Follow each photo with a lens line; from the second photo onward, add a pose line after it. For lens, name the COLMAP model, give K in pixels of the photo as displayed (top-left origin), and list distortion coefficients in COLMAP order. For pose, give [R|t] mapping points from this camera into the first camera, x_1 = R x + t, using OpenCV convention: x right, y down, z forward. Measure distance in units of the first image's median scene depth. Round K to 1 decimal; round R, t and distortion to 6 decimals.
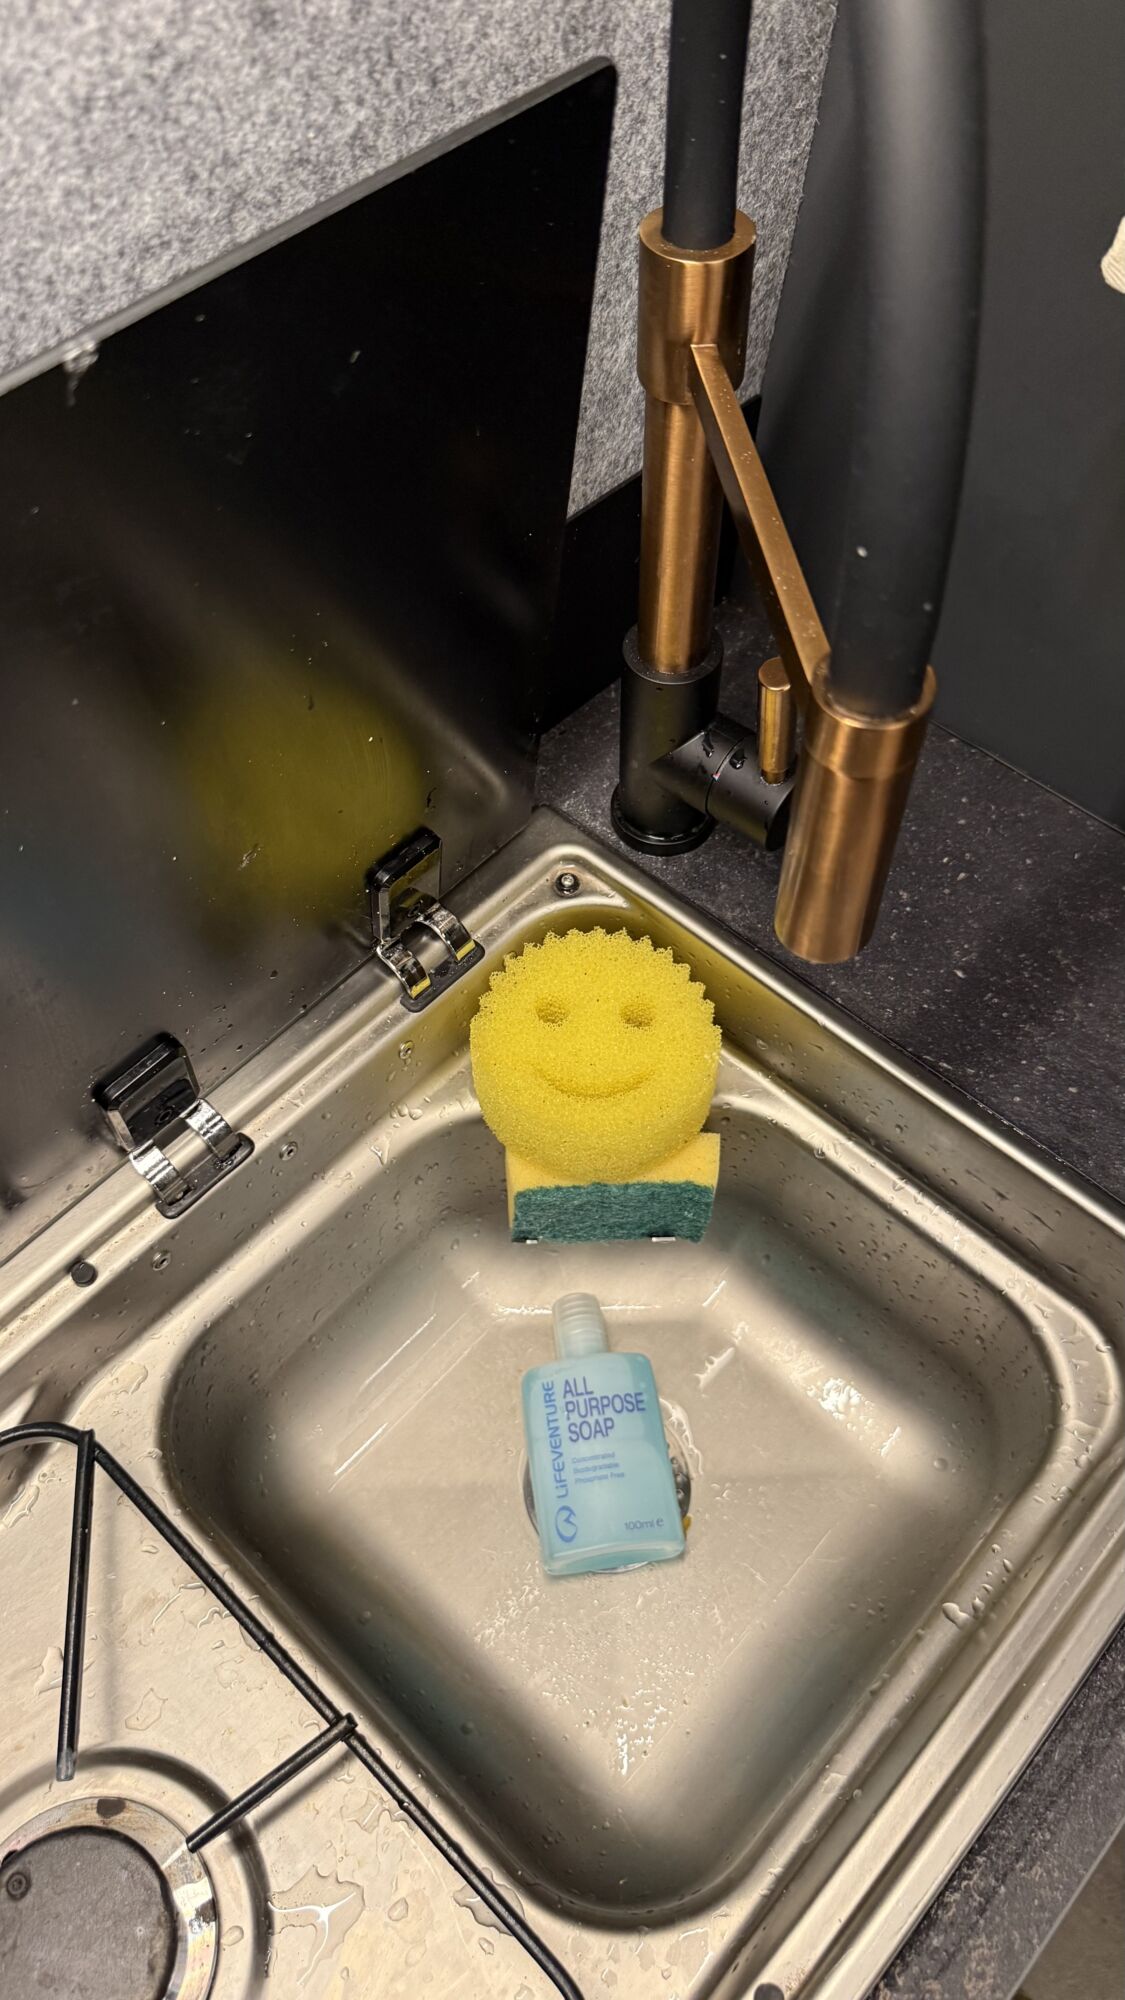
lens RADIAL K [[1516.4, 0, 562.5], [0, 1516.4, 1000.0], [0, 0, 1]] dist [0.033378, -0.002572]
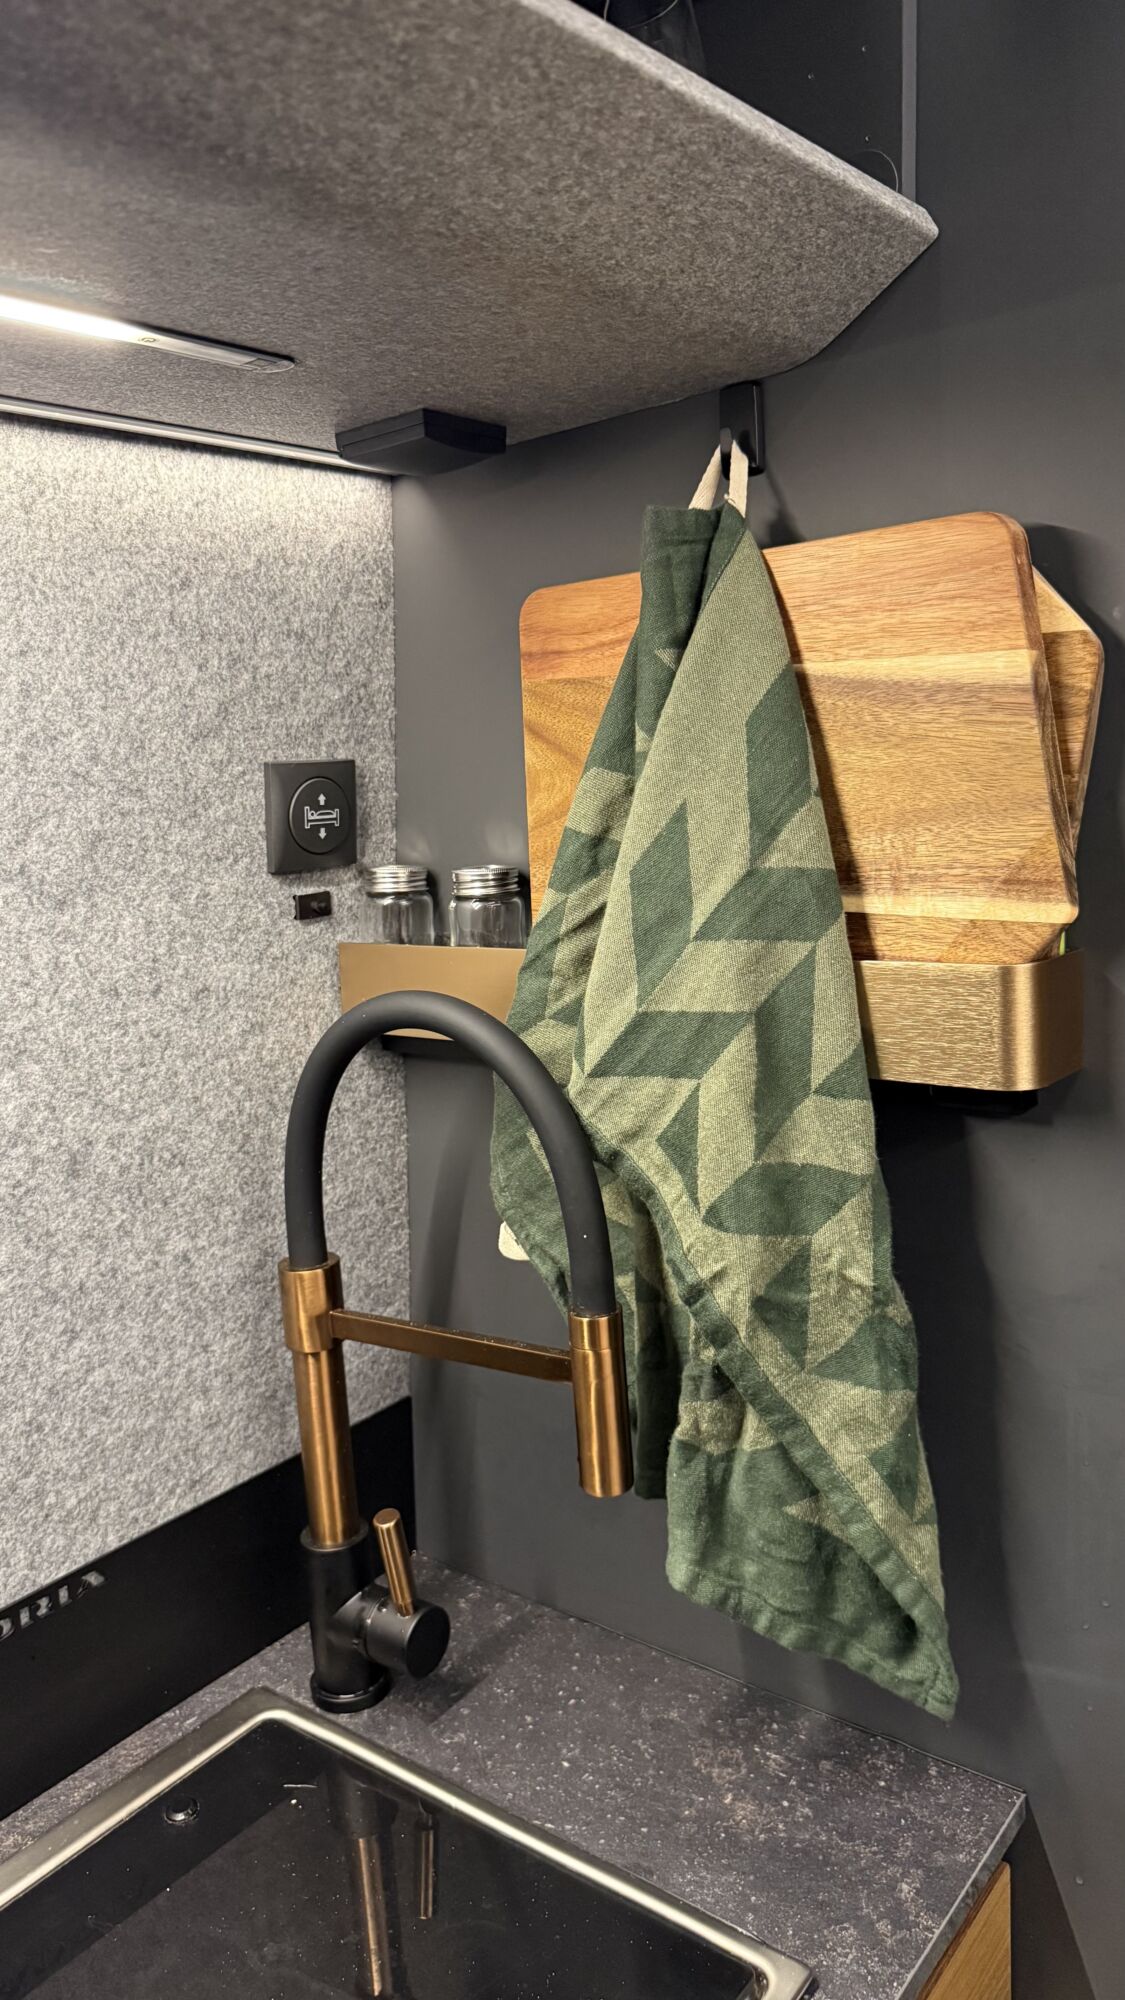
lens RADIAL K [[1516.4, 0, 562.5], [0, 1516.4, 1000.0], [0, 0, 1]] dist [0.033378, -0.002572]
pose [[0.993870, -0.059591, 0.093123, 0.242162], [0.107592, 0.715110, -0.690682, 0.585817], [-0.025435, 0.696467, 0.717138, -0.566519]]
